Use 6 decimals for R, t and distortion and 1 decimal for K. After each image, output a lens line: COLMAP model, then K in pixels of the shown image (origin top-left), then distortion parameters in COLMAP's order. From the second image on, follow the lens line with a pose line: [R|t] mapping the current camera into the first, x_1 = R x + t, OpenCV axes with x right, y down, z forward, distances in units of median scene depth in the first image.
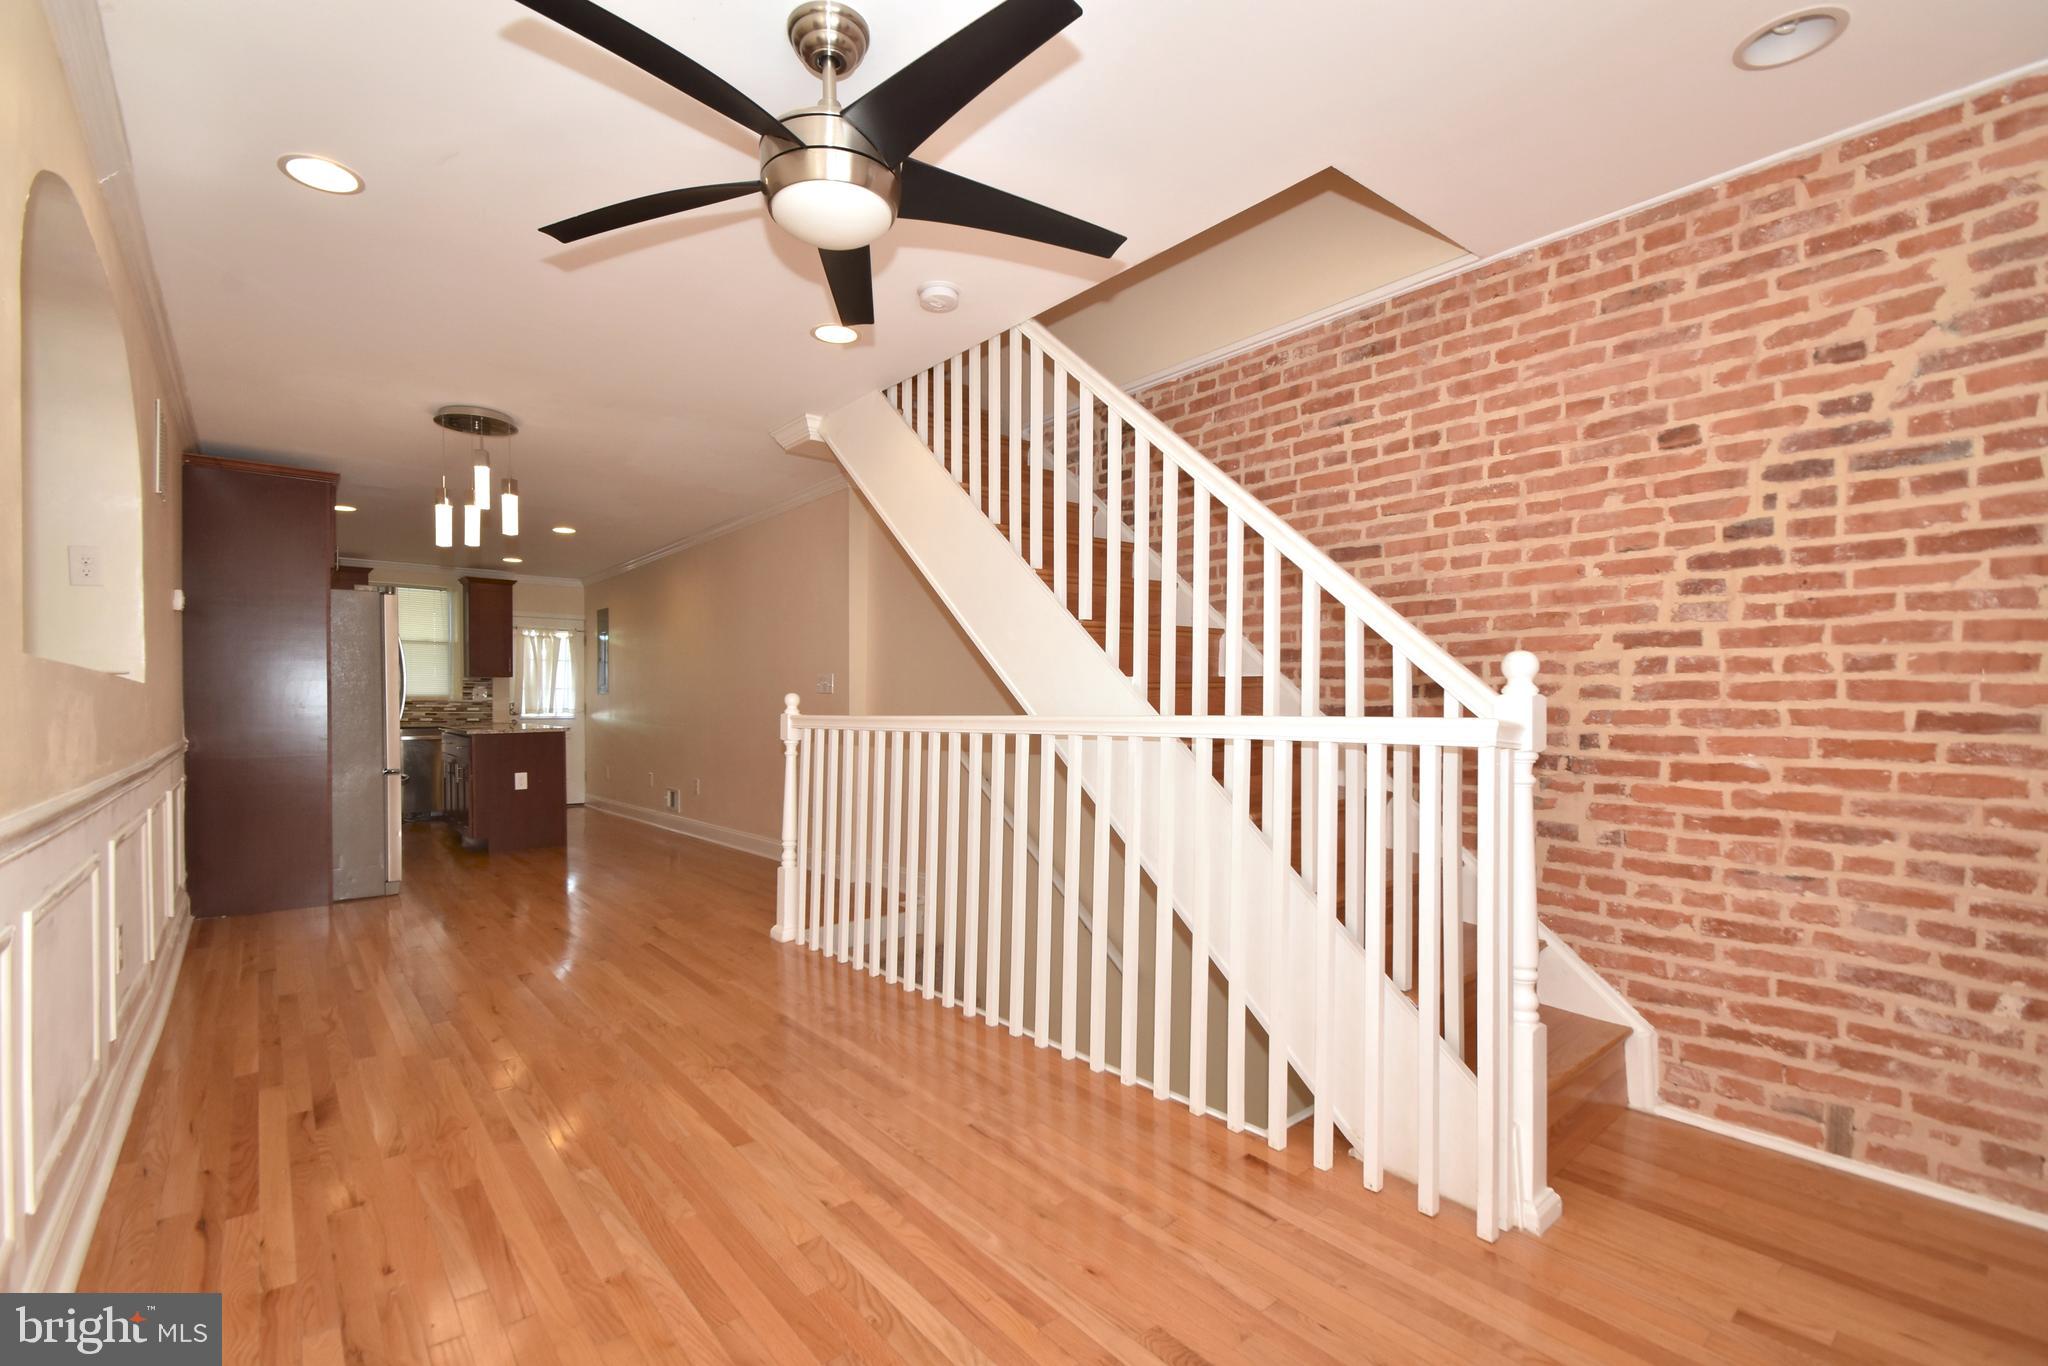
lens RADIAL K [[902.9, 0, 1011.2], [0, 902.9, 703.7], [0, 0, 1]] dist [0.000152, -0.009105]
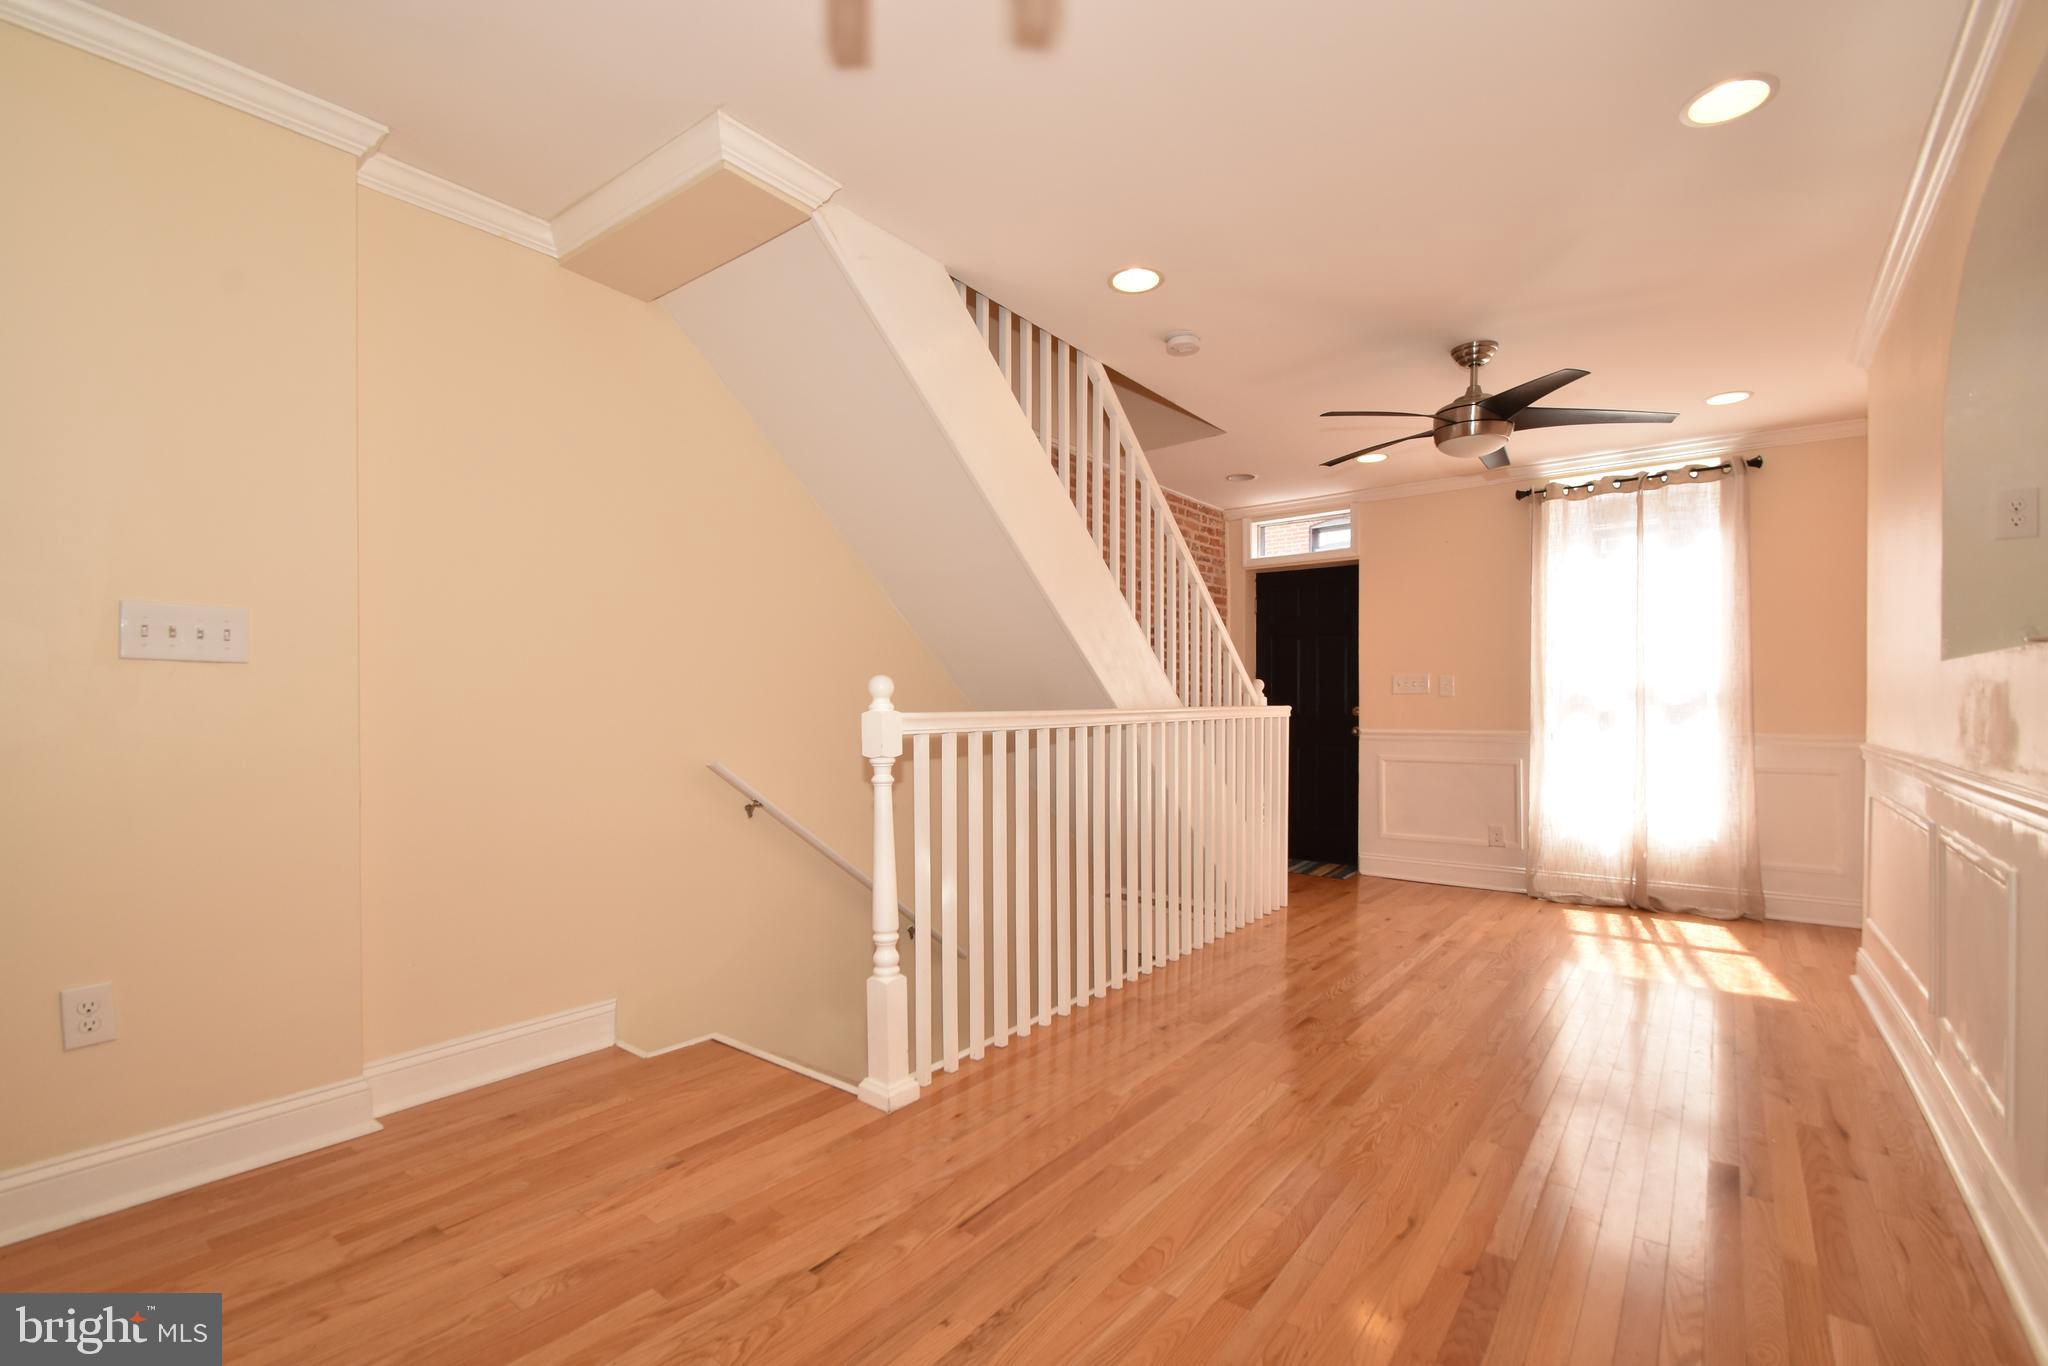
lens RADIAL K [[902.9, 0, 988.0], [0, 902.9, 696.9], [0, 0, 1]] dist [0.000152, -0.009105]
pose [[-0.193731, 0.003963, 0.981047, -0.988011], [-0.003652, 0.999982, -0.004760, 0.005096], [-0.981048, -0.004505, -0.193713, 1.252741]]
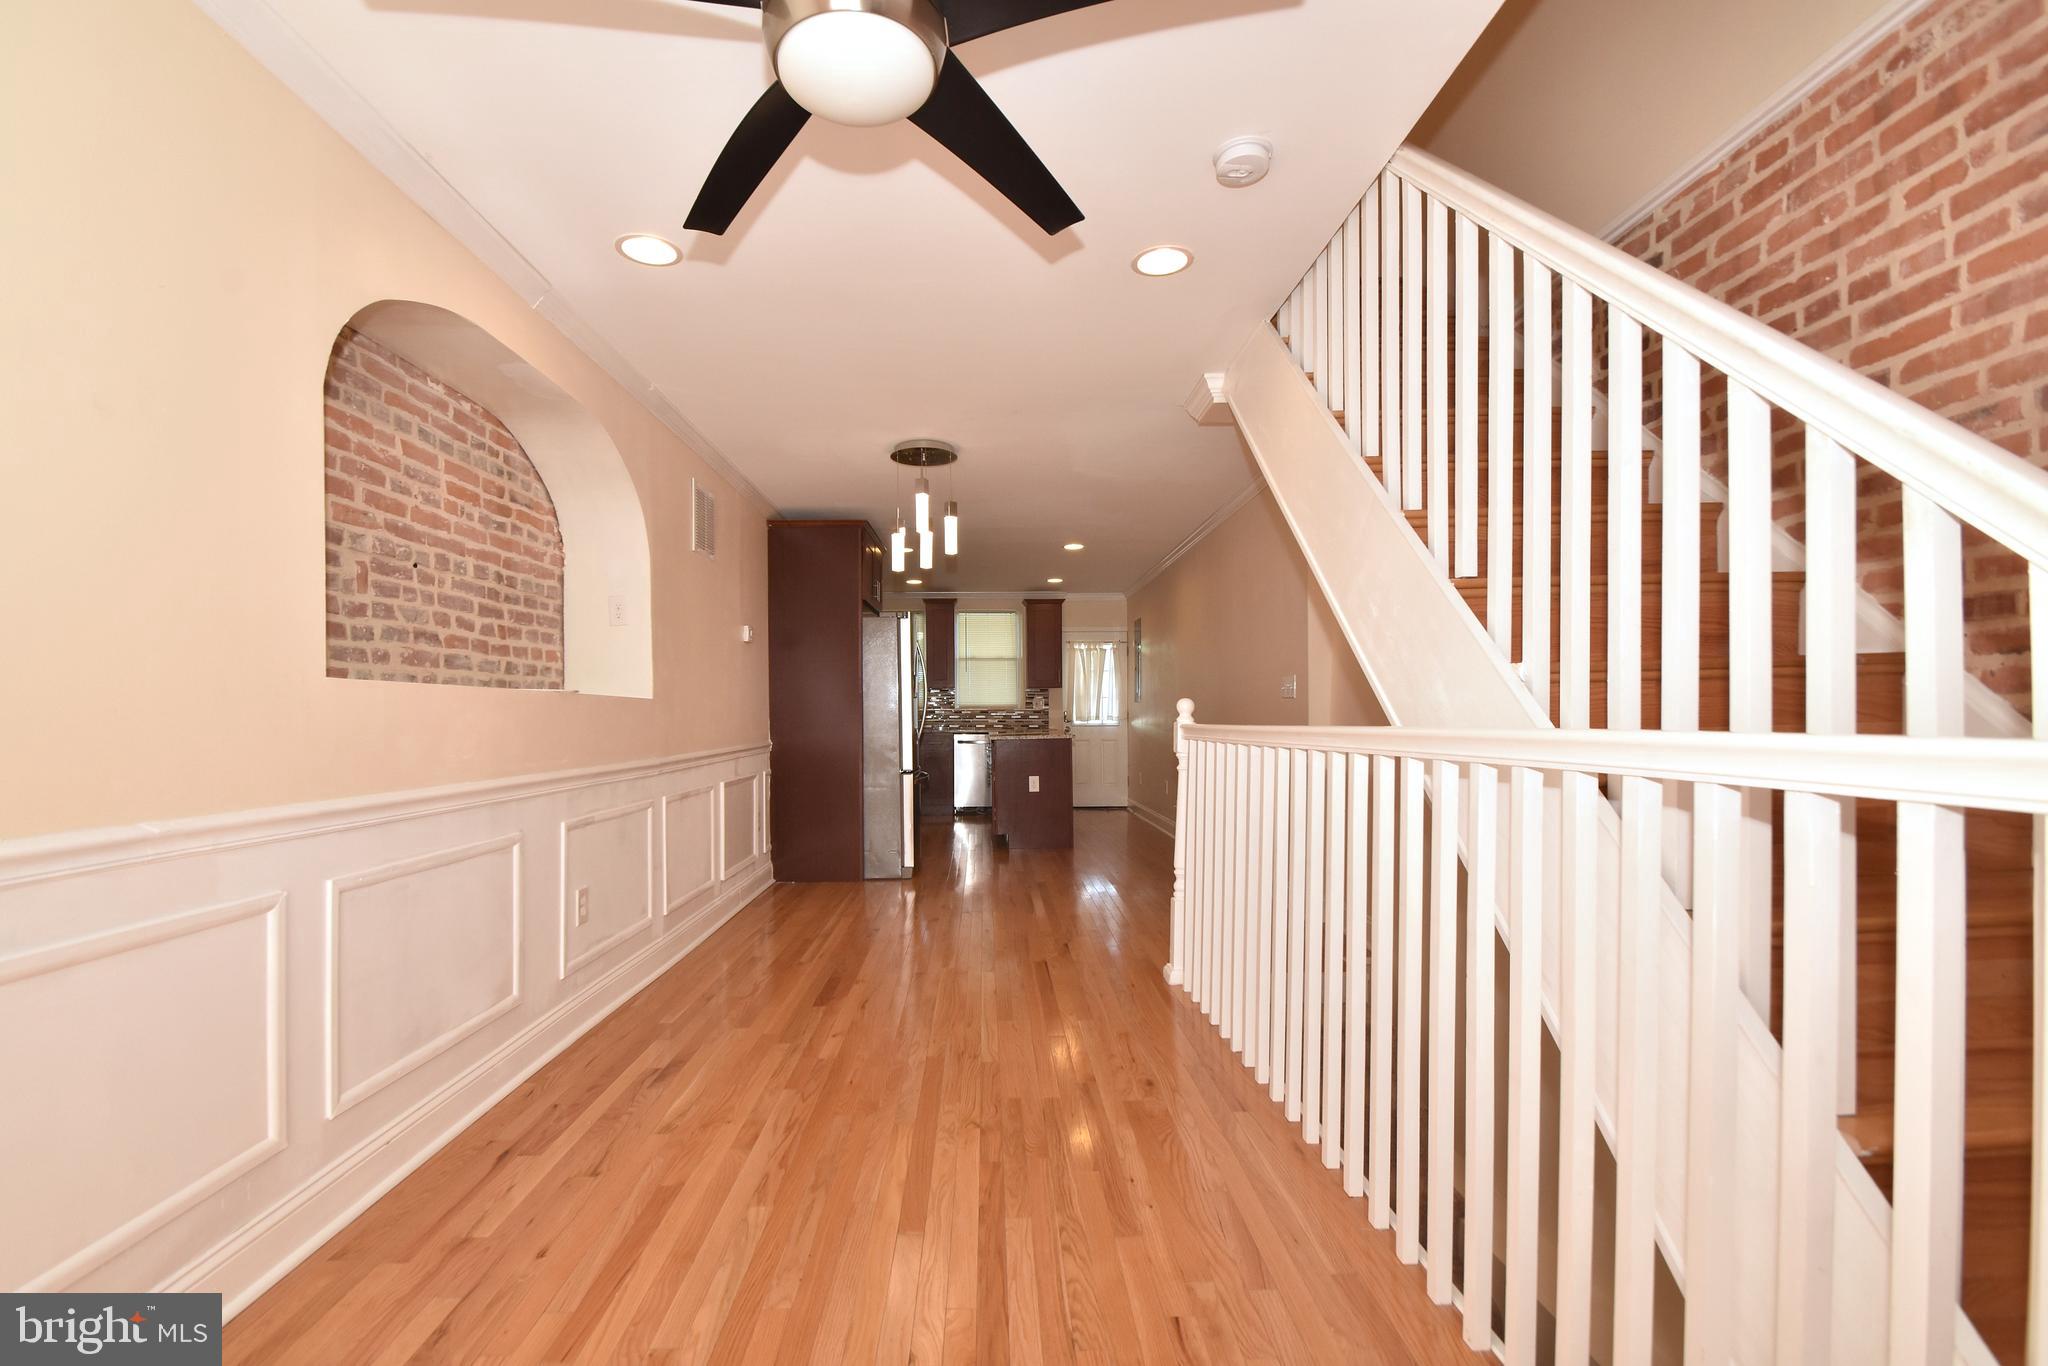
lens RADIAL K [[902.9, 0, 1001.5], [0, 902.9, 712.4], [0, 0, 1]] dist [0.000152, -0.009105]
pose [[0.779333, -0.006134, -0.626580, 0.195955], [0.008132, 0.999967, 0.000325, -0.000667], [0.626557, -0.005349, 0.779357, 0.255701]]
